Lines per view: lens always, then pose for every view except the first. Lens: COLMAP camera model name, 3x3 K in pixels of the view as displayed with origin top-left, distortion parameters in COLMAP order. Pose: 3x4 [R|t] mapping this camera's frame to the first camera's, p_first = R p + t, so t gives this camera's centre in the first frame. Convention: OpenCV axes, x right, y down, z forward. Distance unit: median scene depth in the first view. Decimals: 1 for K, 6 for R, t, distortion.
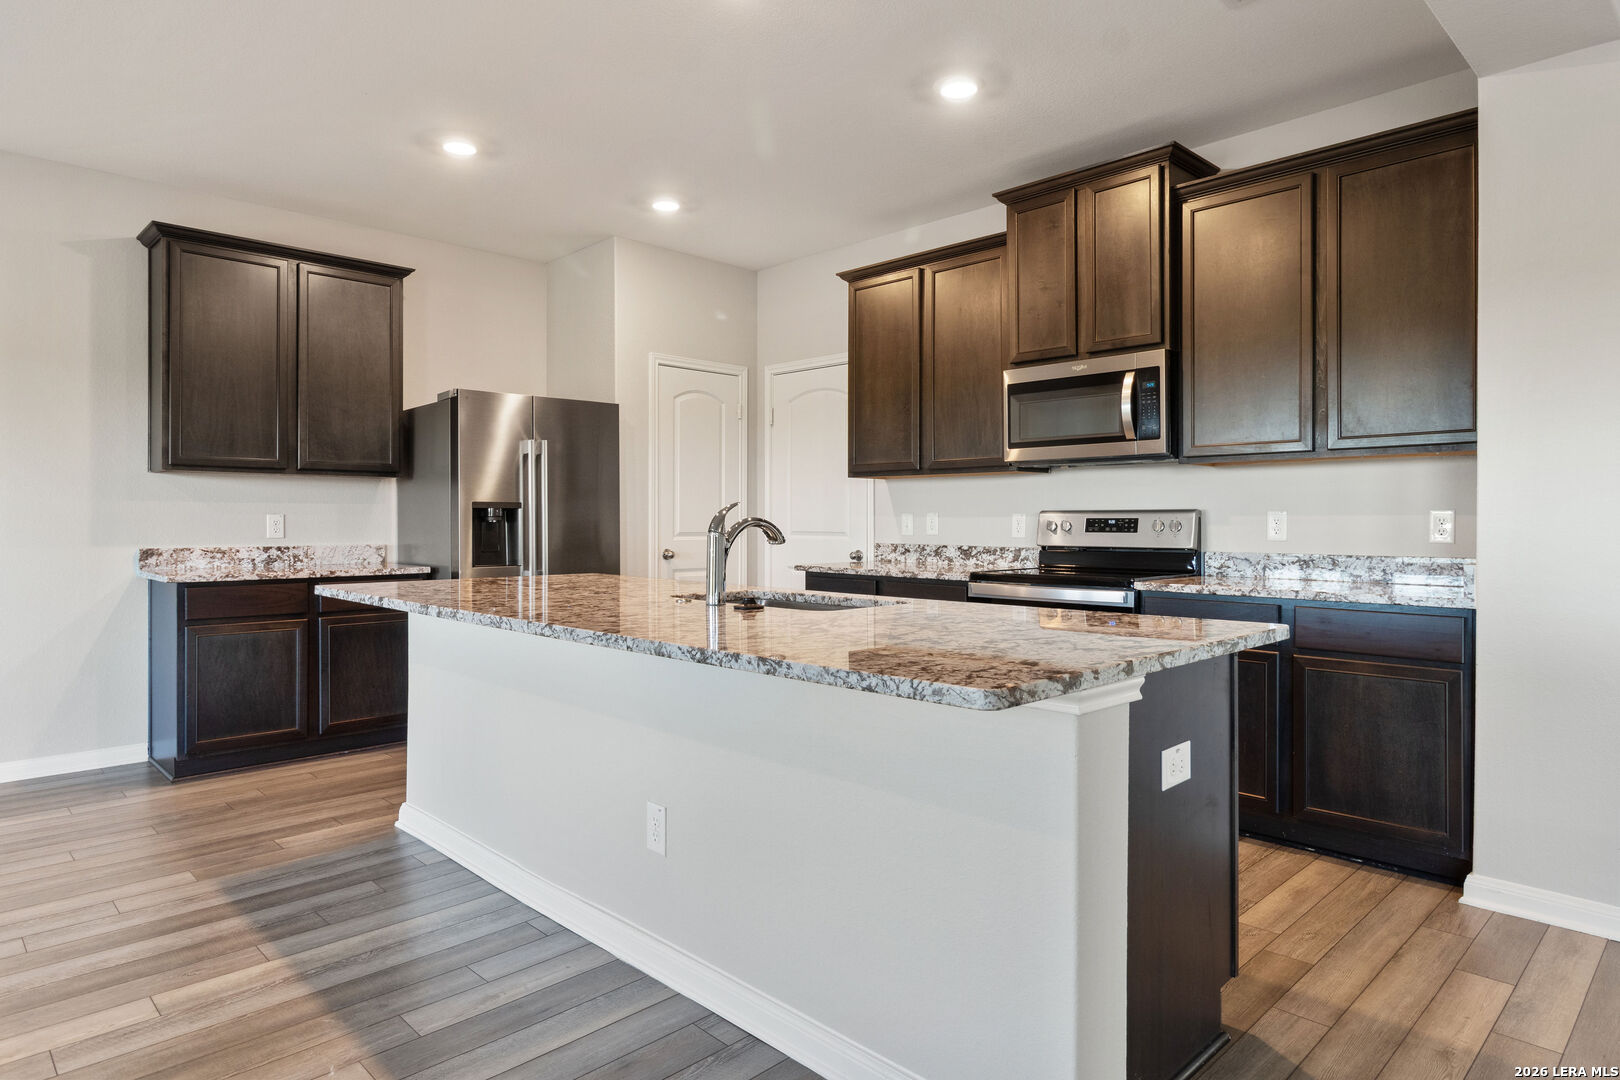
lens RADIAL K [[938.6, 0, 819.2], [0, 938.6, 527.6], [0, 0, 1]] dist [-0.000986, -0.001296]
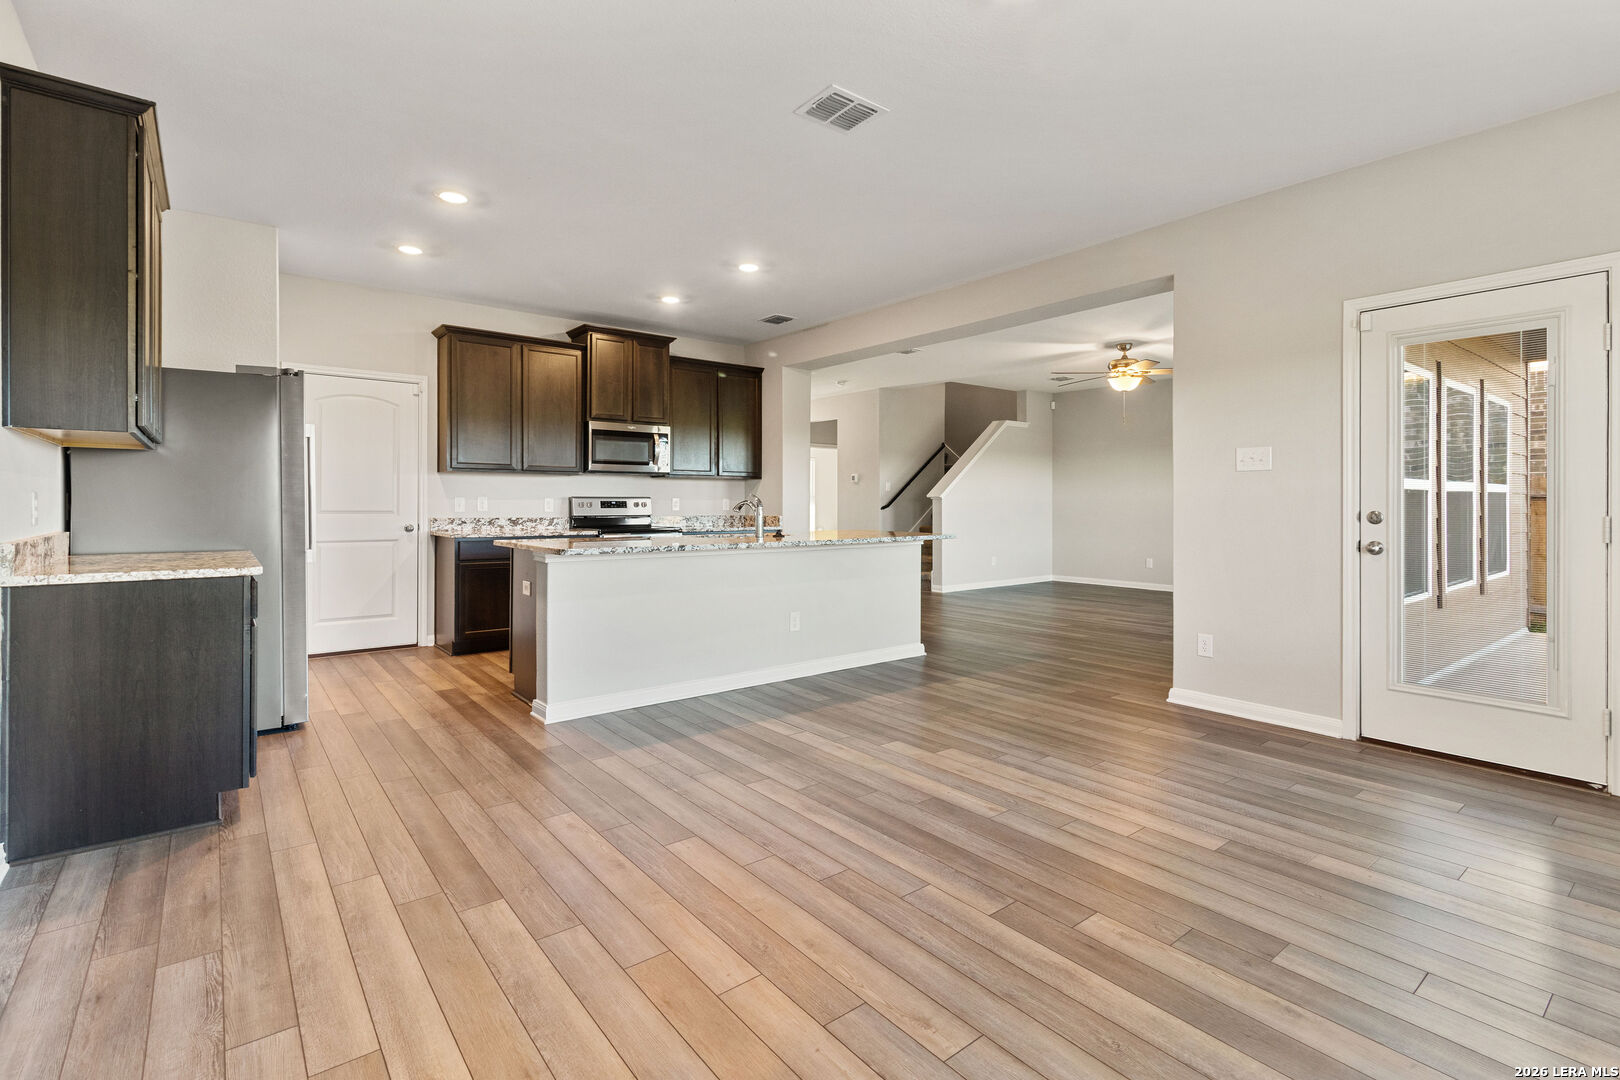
lens RADIAL K [[750.2, 0, 797.7], [0, 750.2, 505.6], [0, 0, 1]] dist [0.005191, 0.000498]
pose [[0.126811, -0.001576, 0.991926, -1.156235], [0.007272, 0.999973, 0.000659, 0.001507], [-0.991900, 0.007130, 0.126819, 0.383619]]
